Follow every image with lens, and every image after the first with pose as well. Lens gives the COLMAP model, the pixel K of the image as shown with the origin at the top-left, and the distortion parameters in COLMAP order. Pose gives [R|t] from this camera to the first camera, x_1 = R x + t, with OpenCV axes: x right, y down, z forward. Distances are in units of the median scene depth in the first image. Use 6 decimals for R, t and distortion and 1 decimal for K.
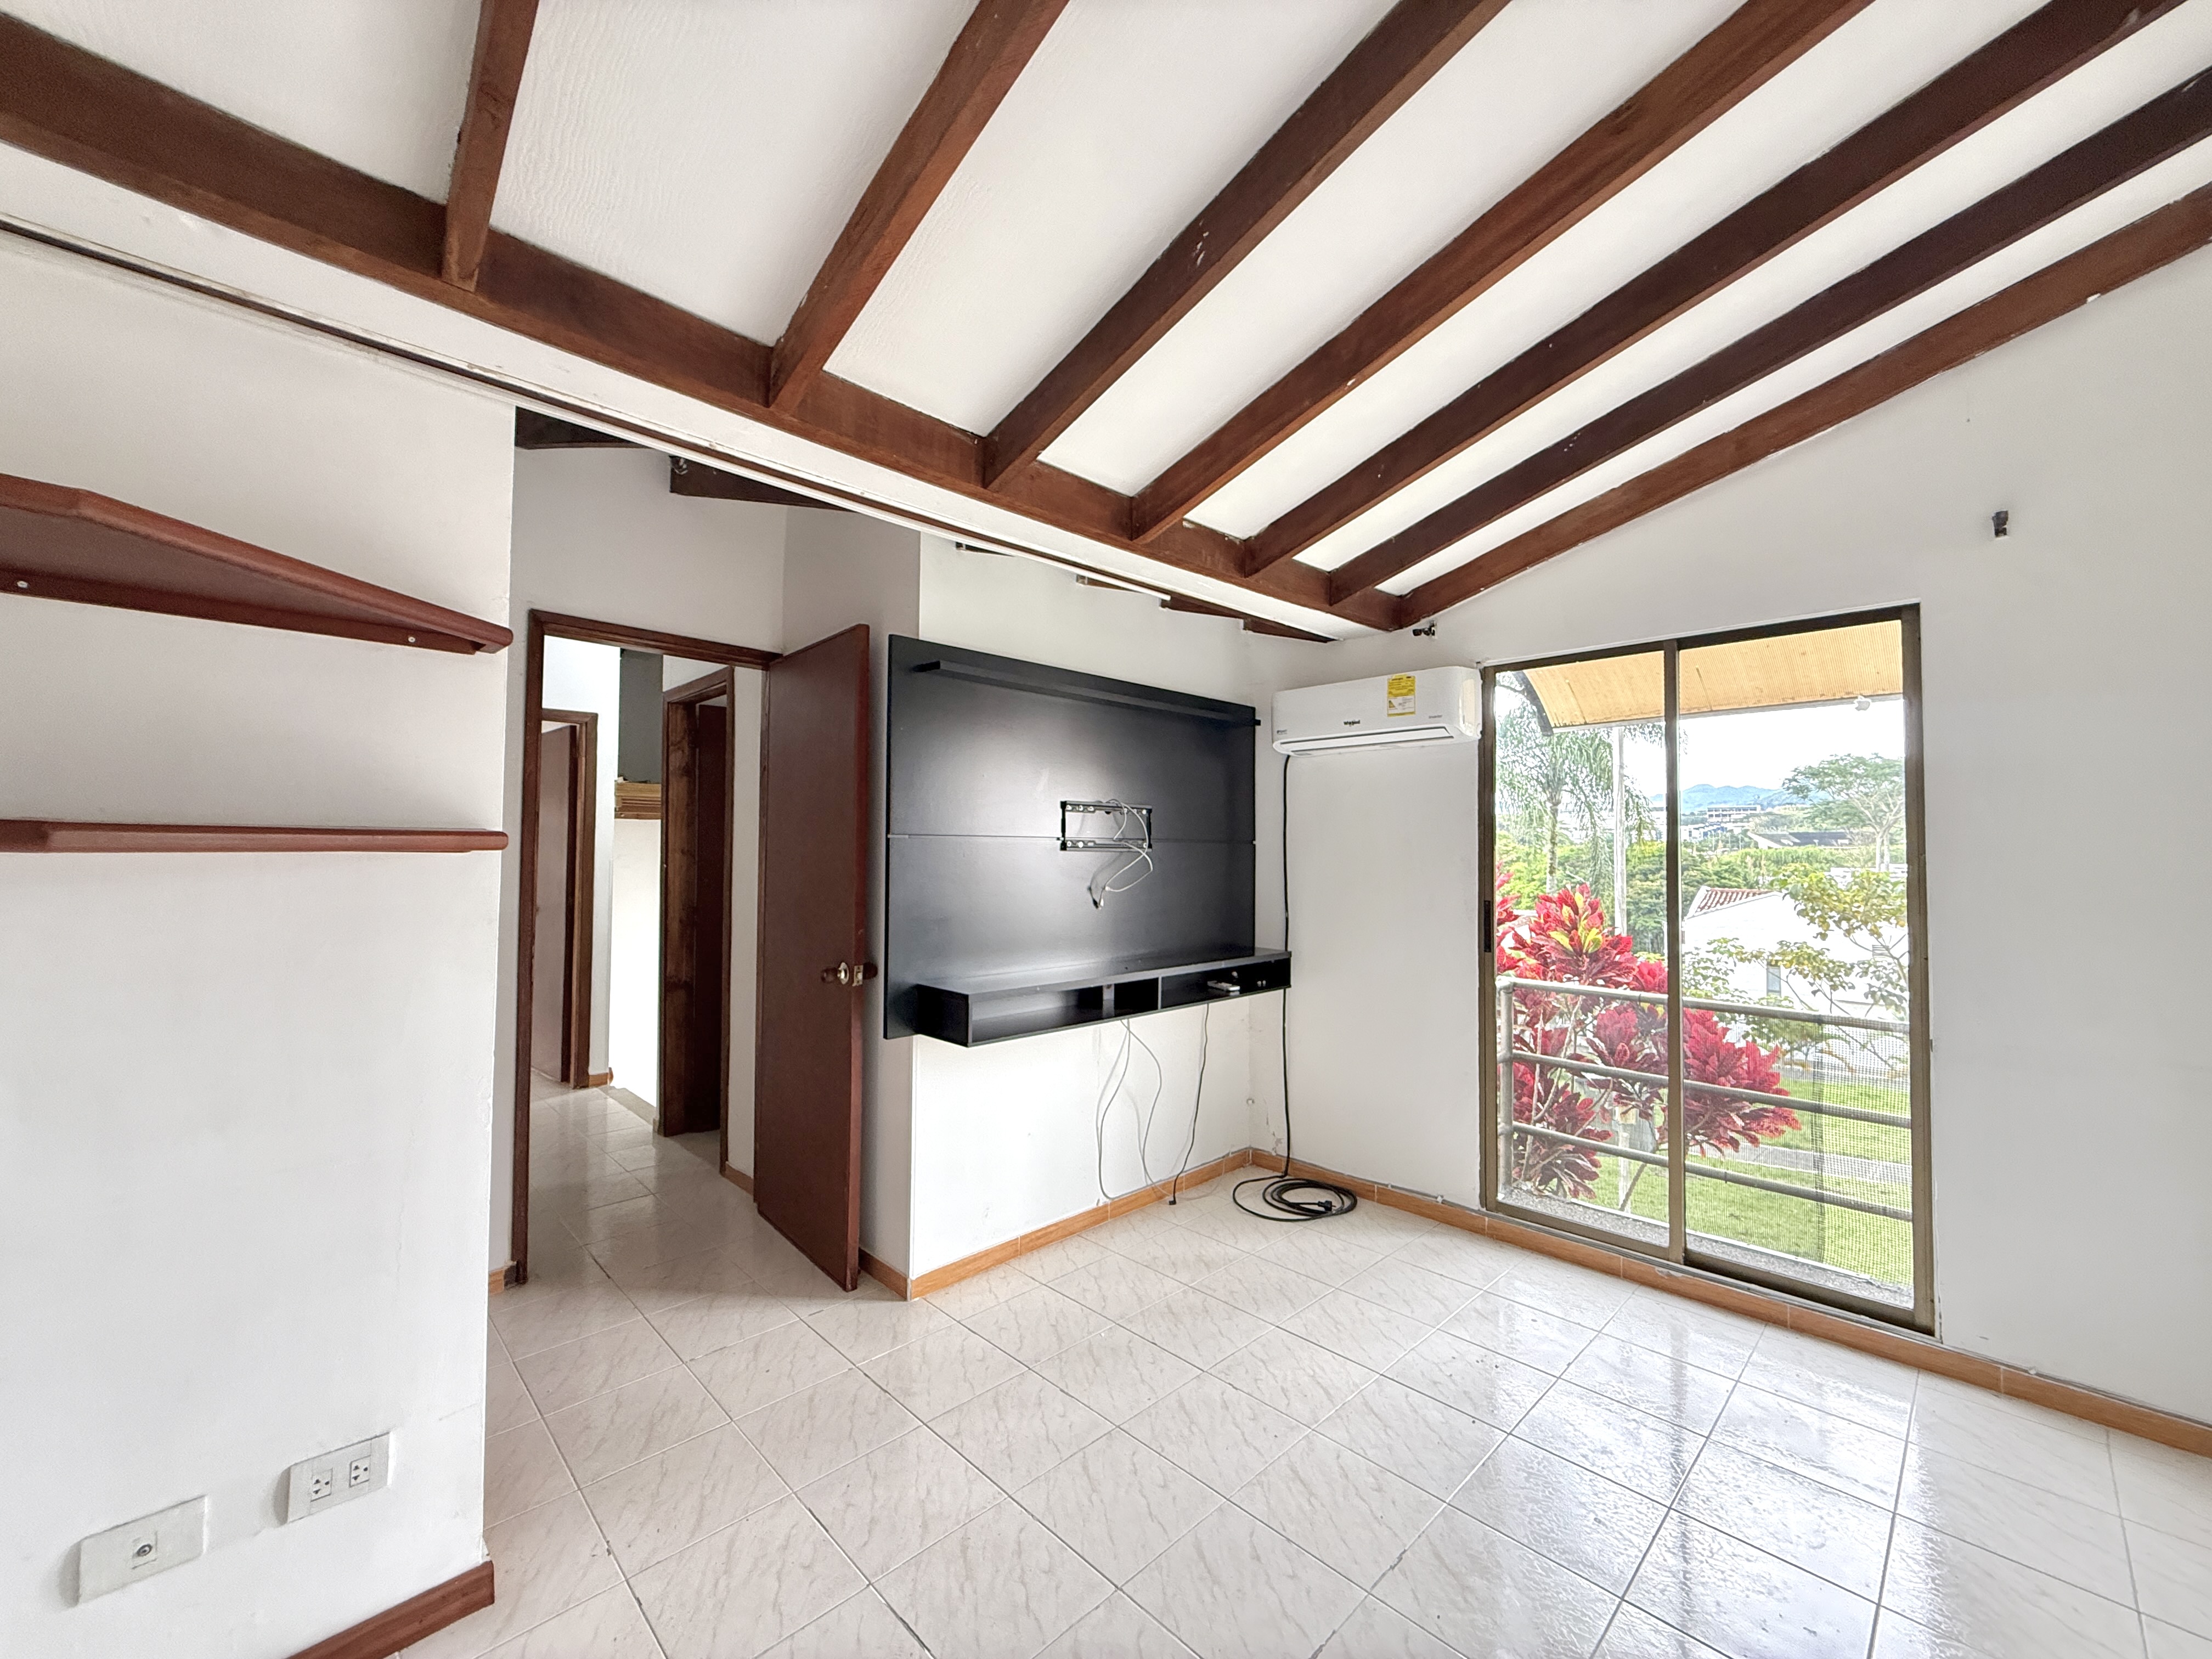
lens RADIAL K [[882.9, 0, 1095.7], [0, 882.9, 828.6], [0, 0, 1]] dist [-0.003417, 0.001629]
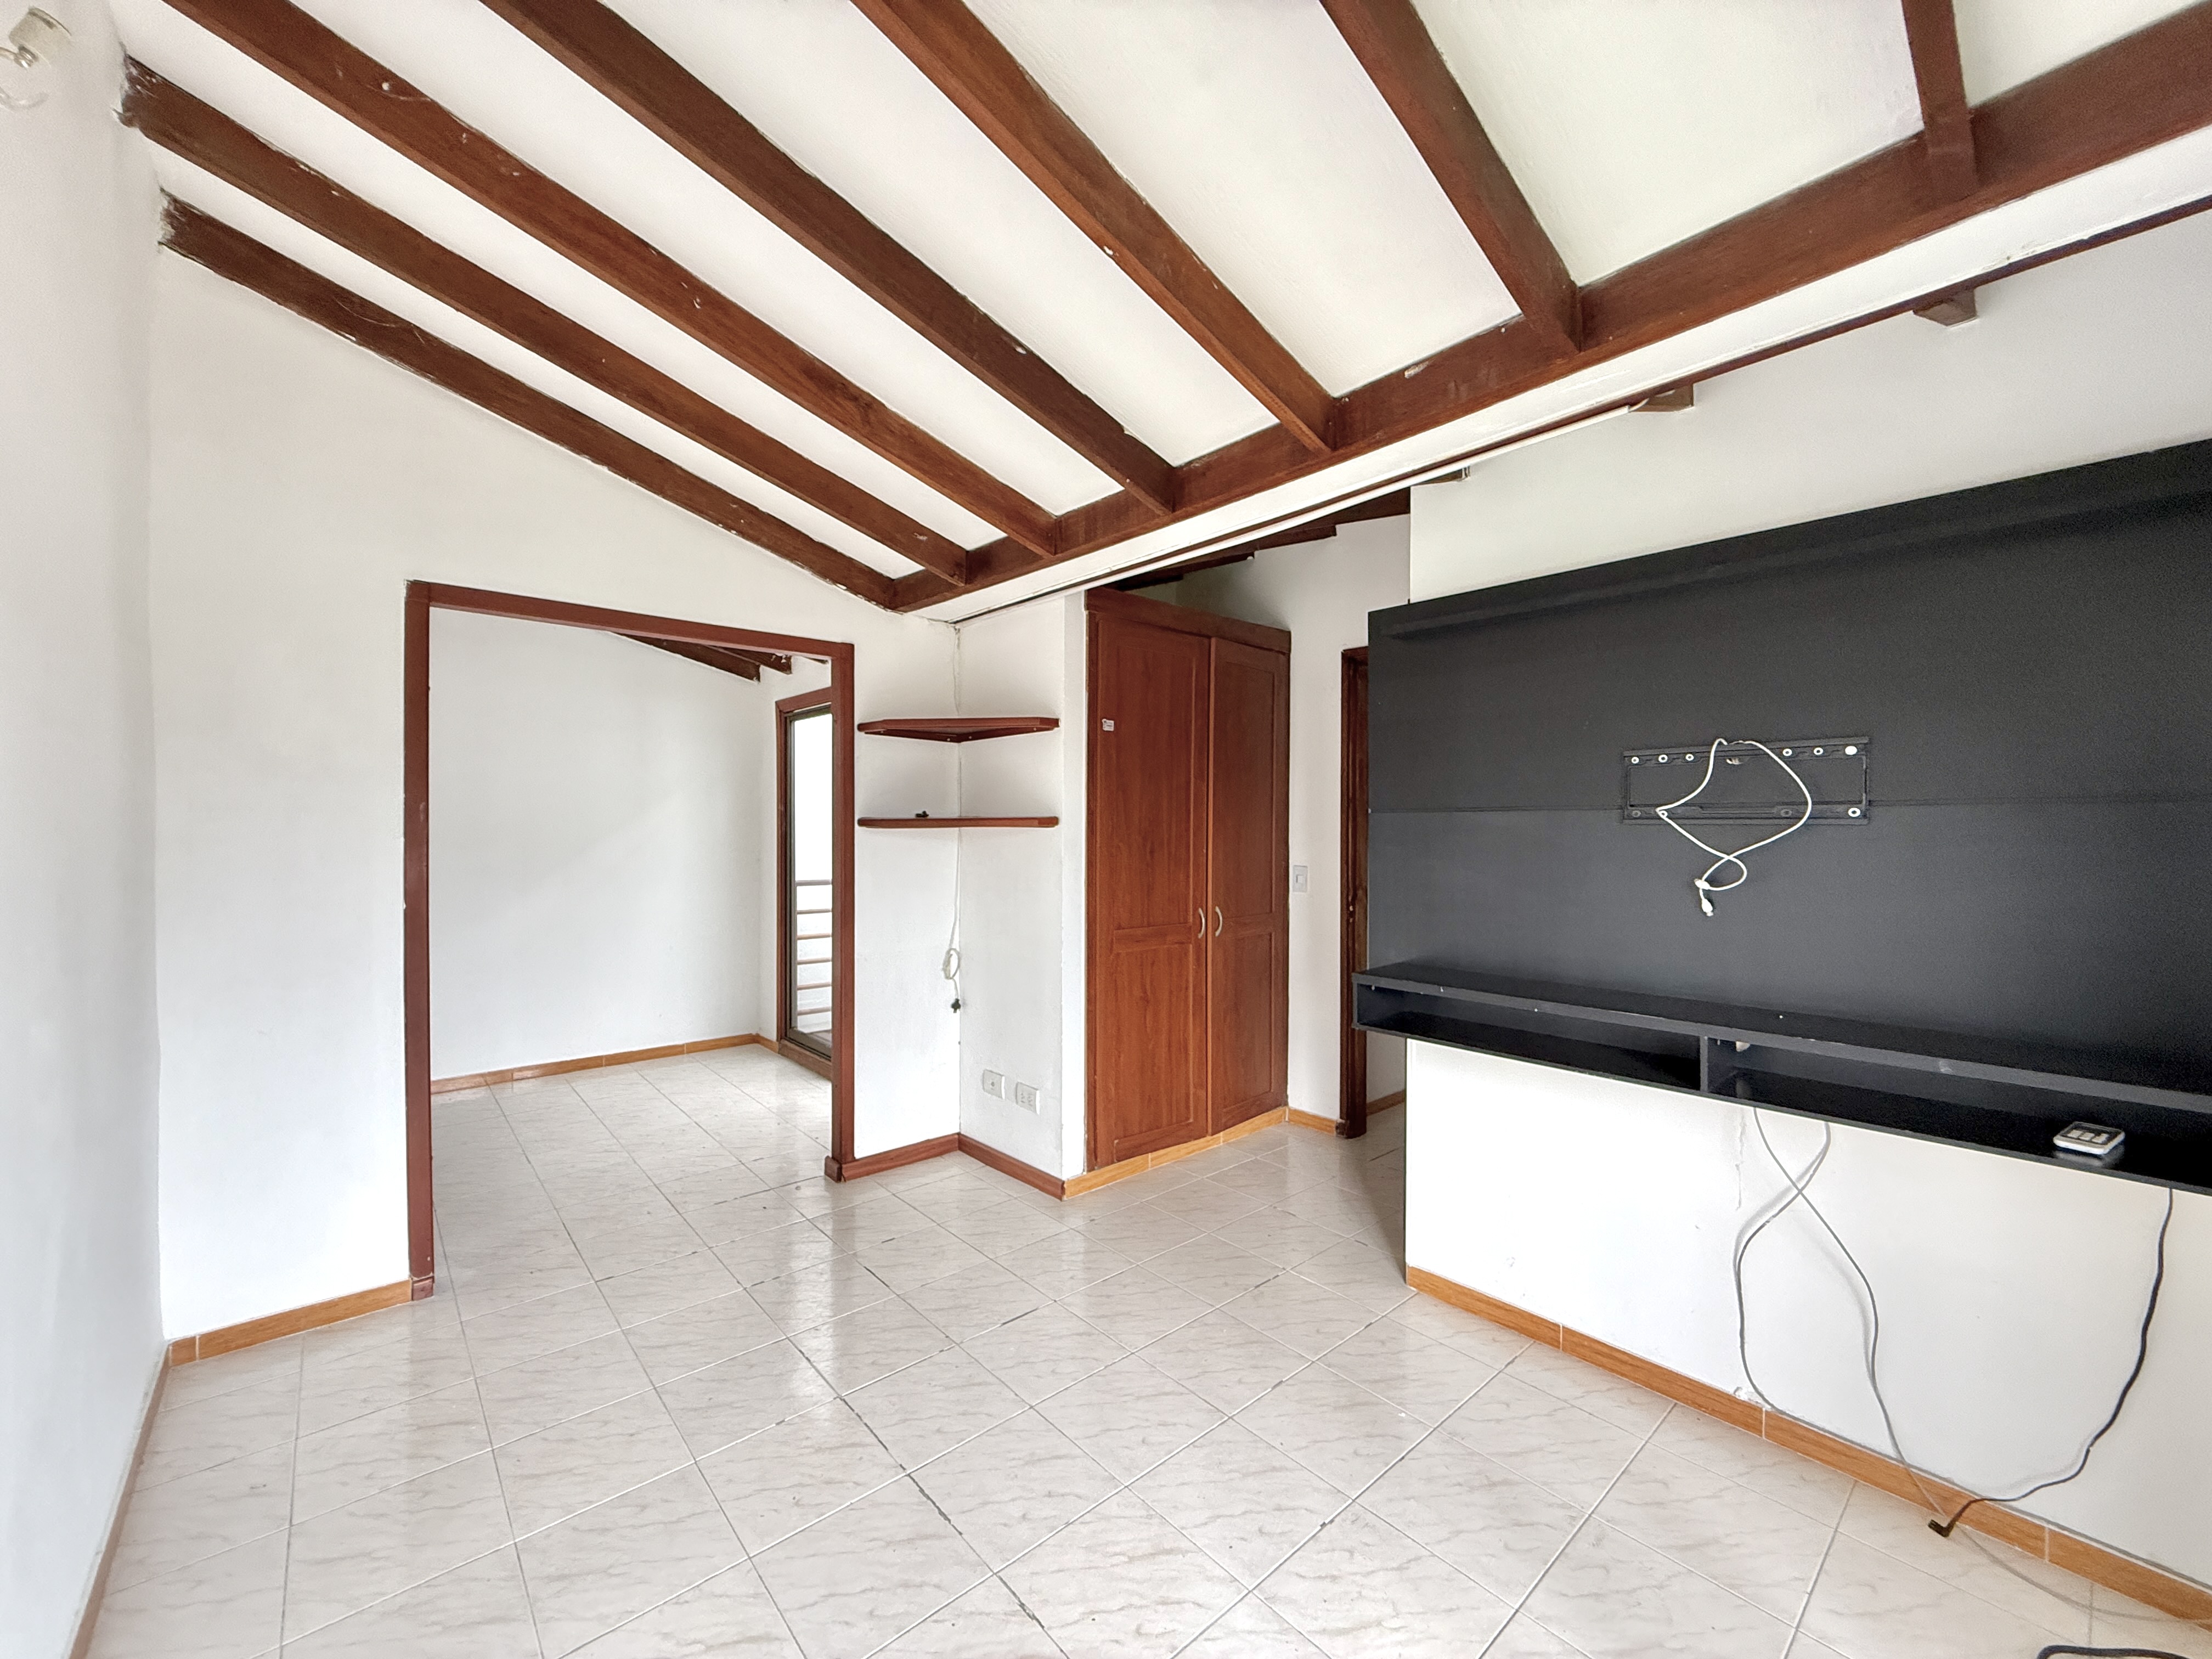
lens RADIAL K [[882.9, 0, 1095.2], [0, 882.9, 827.7], [0, 0, 1]] dist [-0.003417, 0.001629]
pose [[-0.061139, -0.002330, -0.998127, 0.570550], [0.028544, 0.999584, -0.004082, 0.016364], [0.997721, -0.028740, -0.061047, 0.527868]]
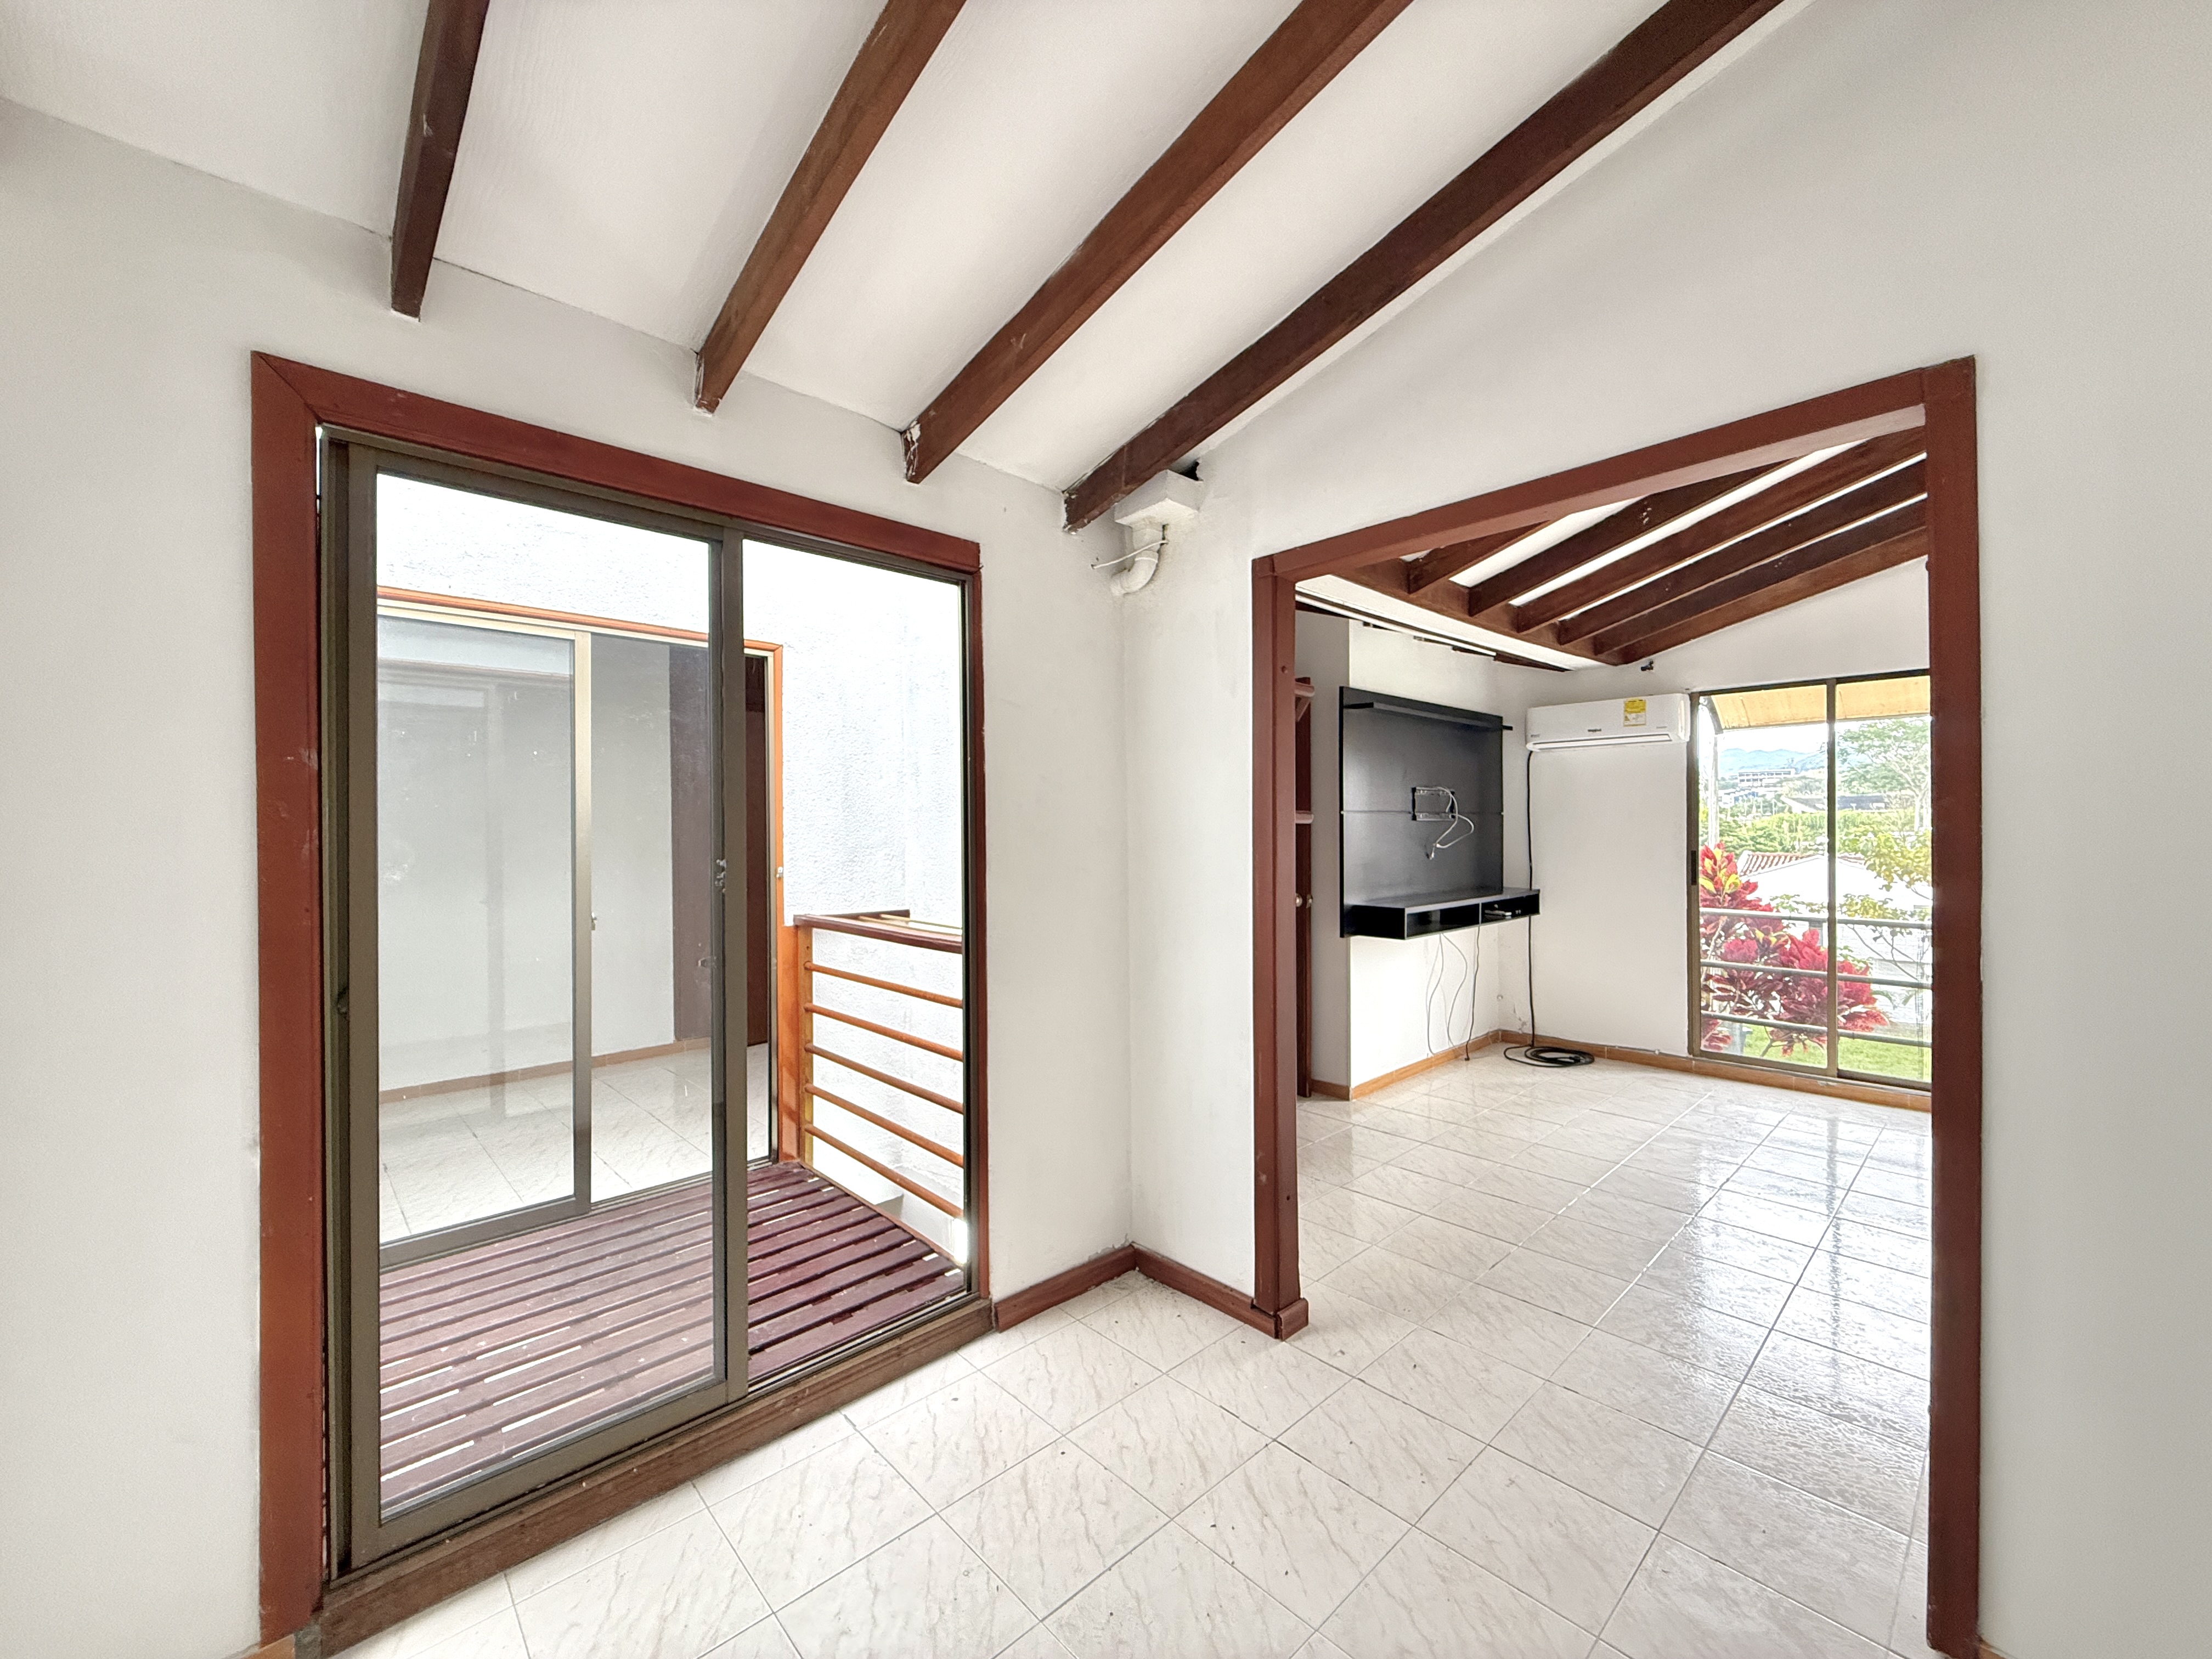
lens RADIAL K [[882.9, 0, 1090.4], [0, 882.9, 829.9], [0, 0, 1]] dist [-0.003417, 0.001629]
pose [[0.999605, -0.011443, -0.025673, -0.457451], [0.012272, 0.999401, 0.032354, -0.012199], [0.025287, -0.032657, 0.999147, -0.435454]]
